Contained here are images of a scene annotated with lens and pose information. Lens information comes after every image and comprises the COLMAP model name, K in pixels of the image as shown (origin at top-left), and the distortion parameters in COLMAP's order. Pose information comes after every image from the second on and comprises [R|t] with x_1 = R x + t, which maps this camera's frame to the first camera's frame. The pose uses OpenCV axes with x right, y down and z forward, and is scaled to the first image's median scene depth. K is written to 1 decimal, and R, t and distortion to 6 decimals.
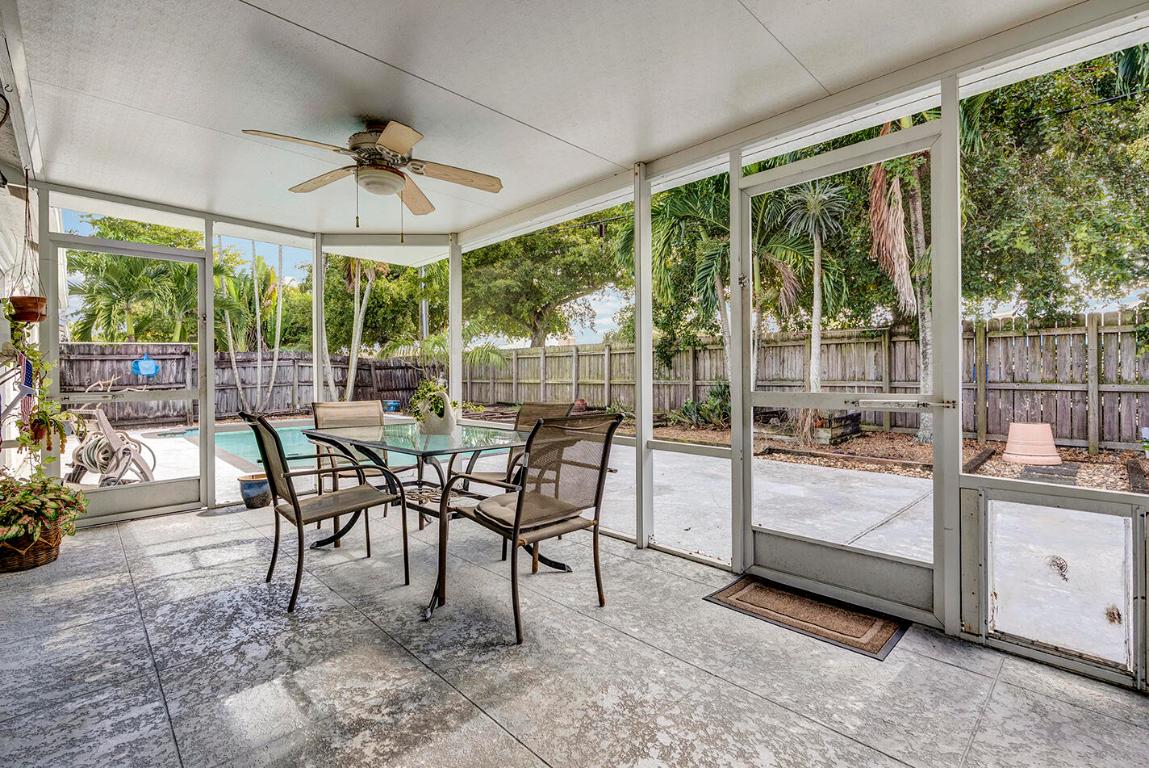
lens RADIAL K [[526.5, 0, 568.1], [0, 526.5, 375.0], [0, 0, 1]] dist [-0.007987, 0.002310]
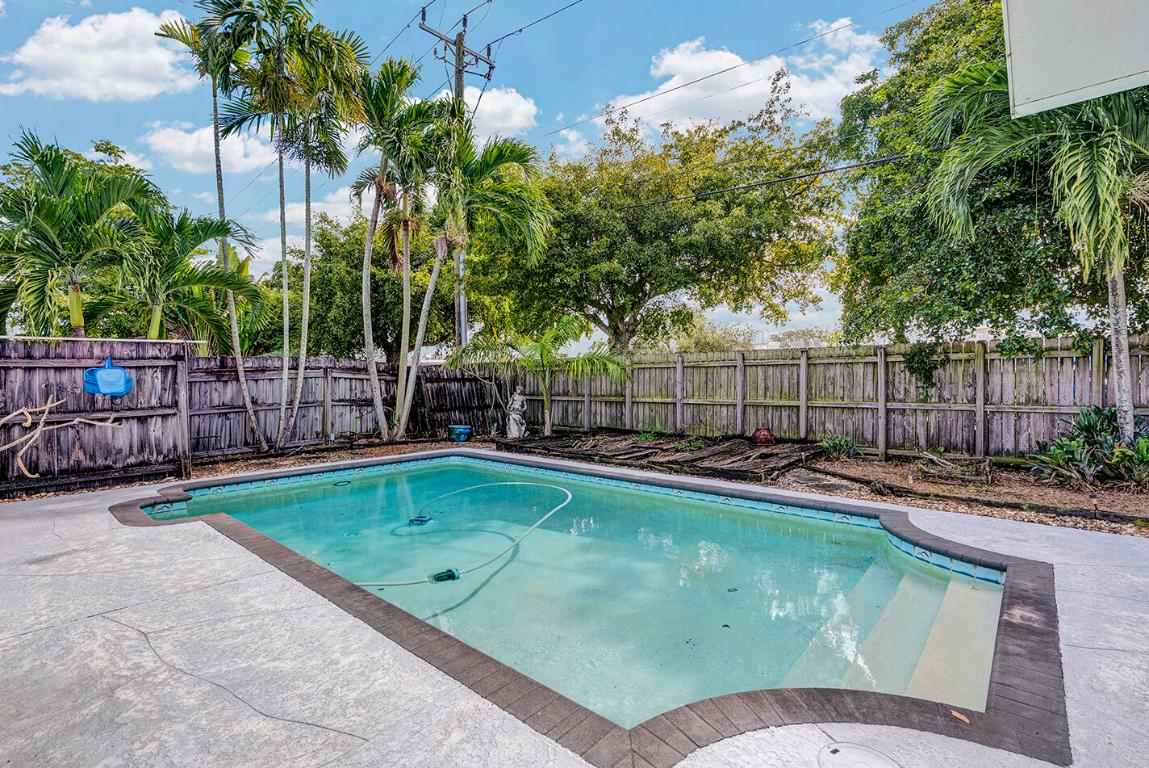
lens RADIAL K [[526.5, 0, 573.9], [0, 526.5, 386.1], [0, 0, 1]] dist [-0.007987, 0.002310]
pose [[0.995850, 0.004137, 0.090920, -0.333231], [-0.004483, 0.999983, 0.003601, -0.012635], [-0.090904, -0.003993, 0.995852, 0.361876]]
